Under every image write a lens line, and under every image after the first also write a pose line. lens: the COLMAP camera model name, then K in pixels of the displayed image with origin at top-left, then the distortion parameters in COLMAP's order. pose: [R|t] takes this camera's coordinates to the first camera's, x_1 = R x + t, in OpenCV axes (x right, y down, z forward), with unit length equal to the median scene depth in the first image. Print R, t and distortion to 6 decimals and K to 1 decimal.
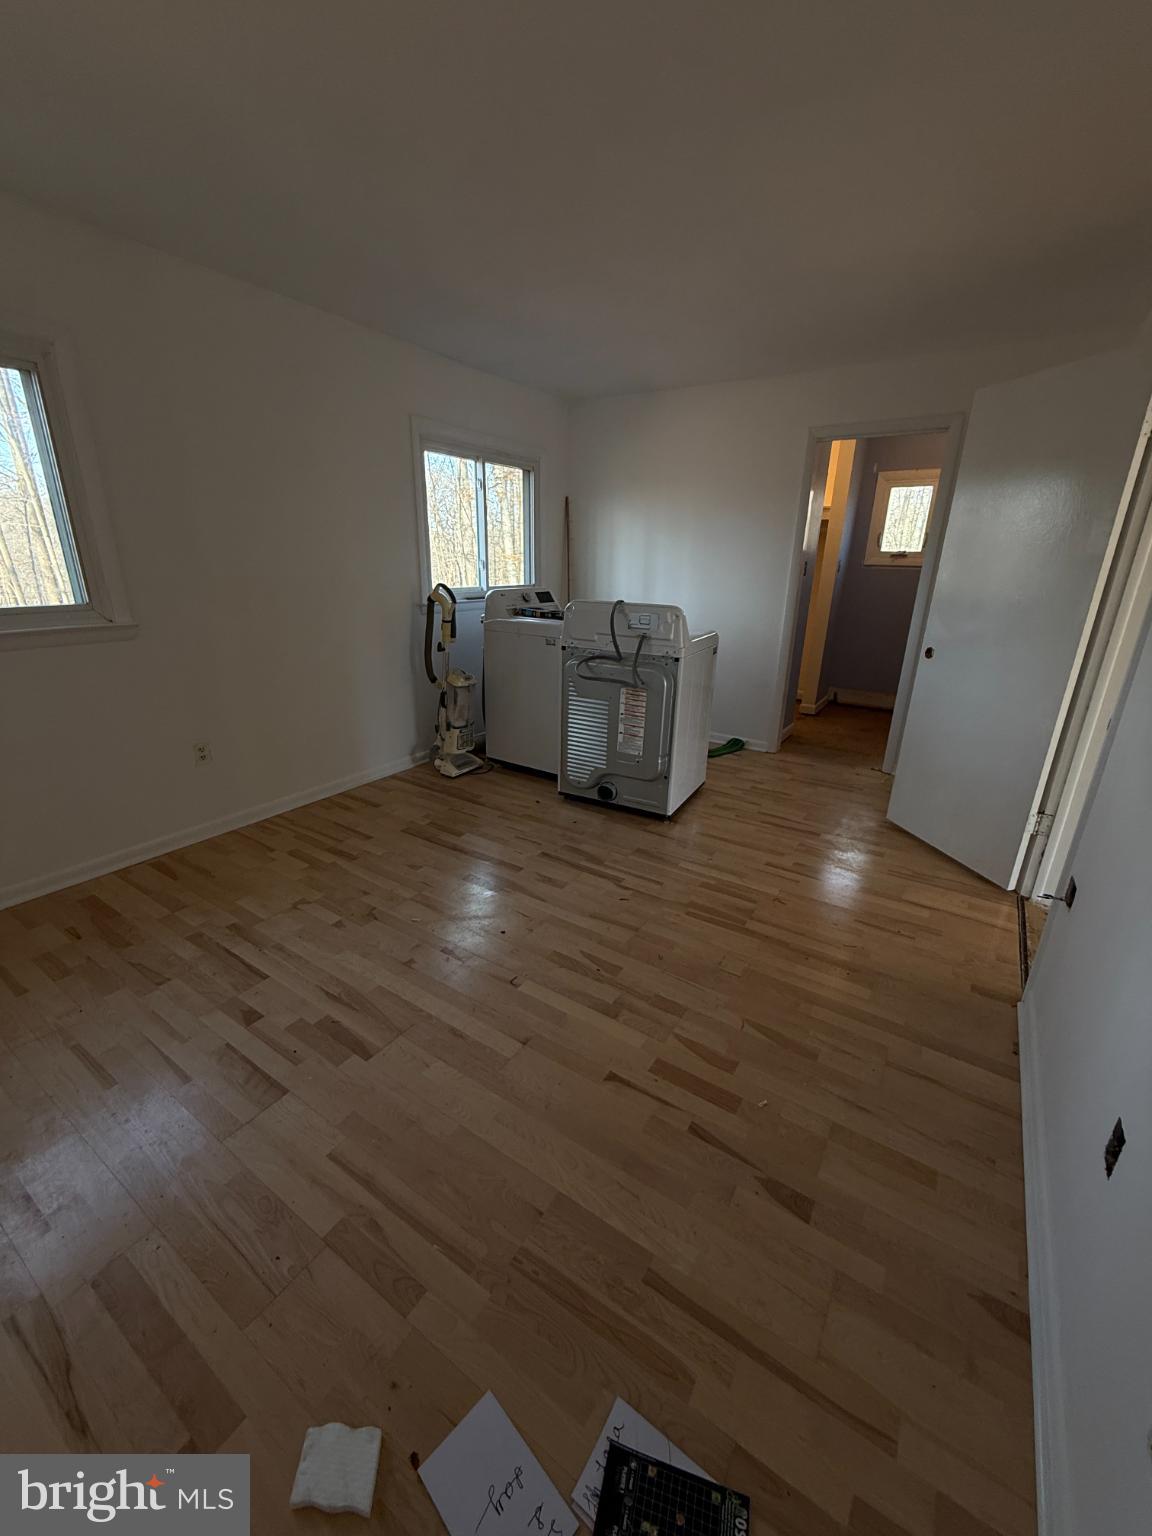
lens RADIAL K [[611.8, 0, 573.5], [0, 611.8, 771.1], [0, 0, 1]] dist [0.001330, -0.000135]
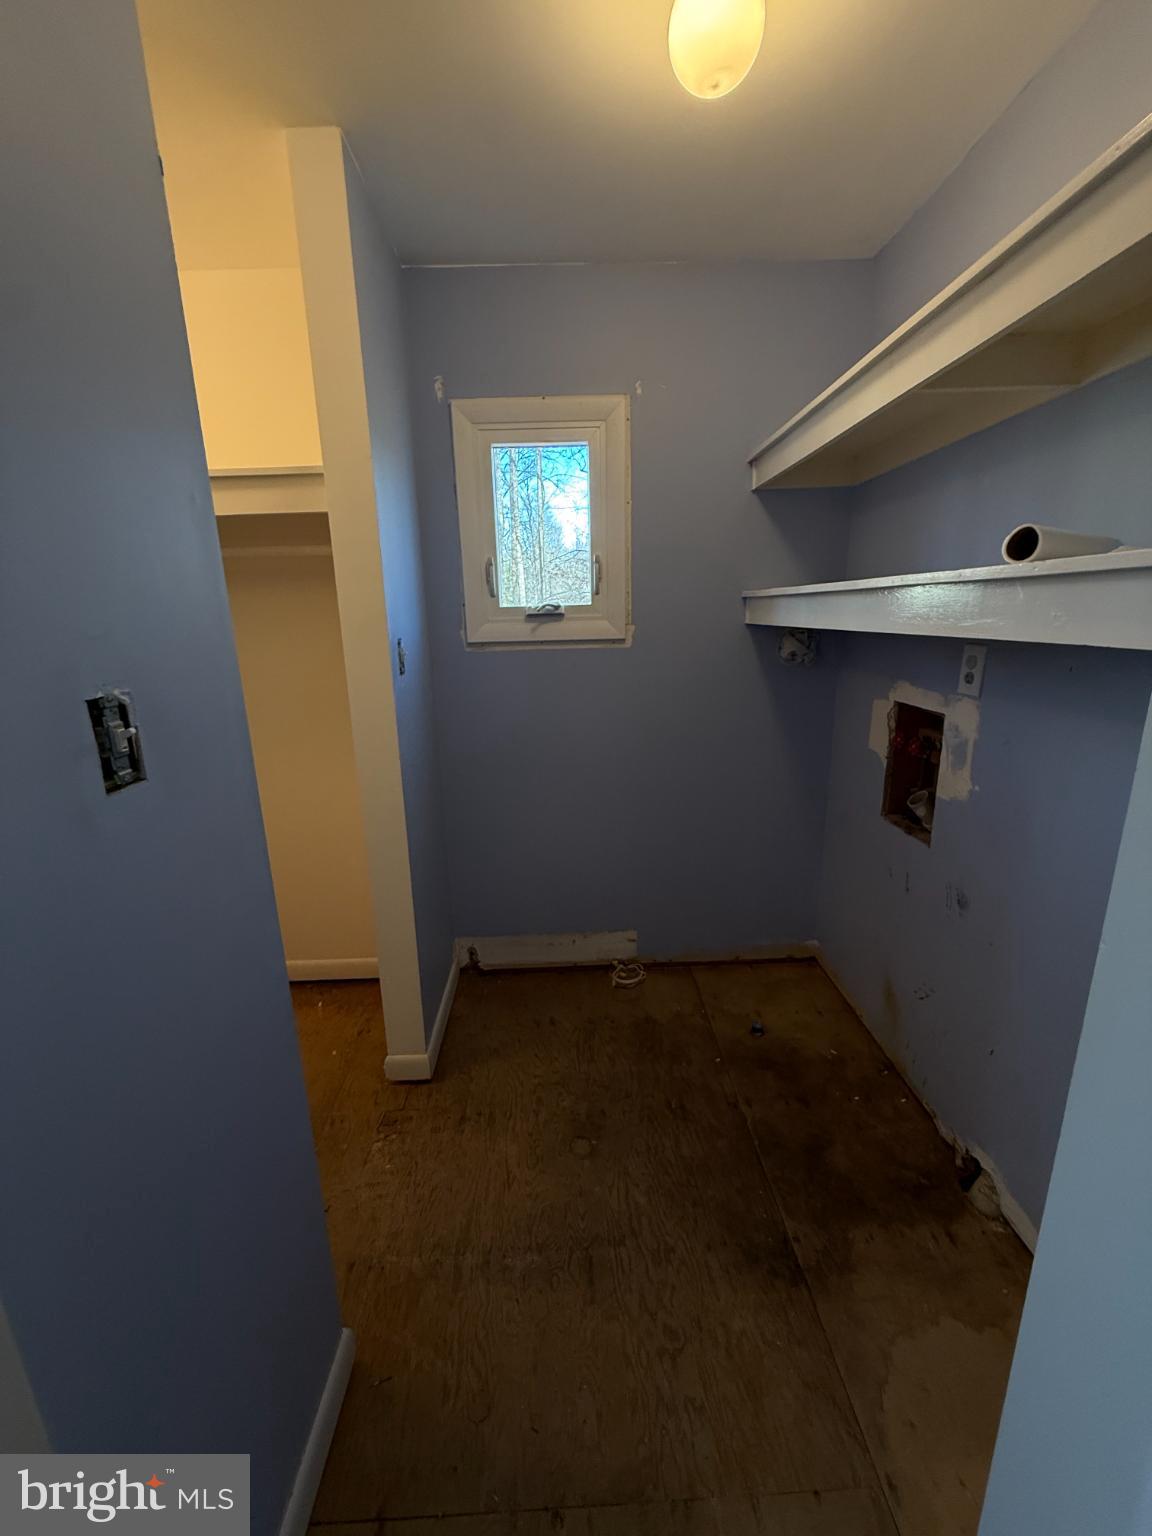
lens RADIAL K [[611.8, 0, 576.2], [0, 611.8, 768.6], [0, 0, 1]] dist [0.001330, -0.000135]
pose [[0.820182, -0.171640, 0.545748, 0.316559], [0.225421, 0.973718, -0.032537, -0.239602], [-0.525820, 0.149710, 0.837318, 0.675191]]
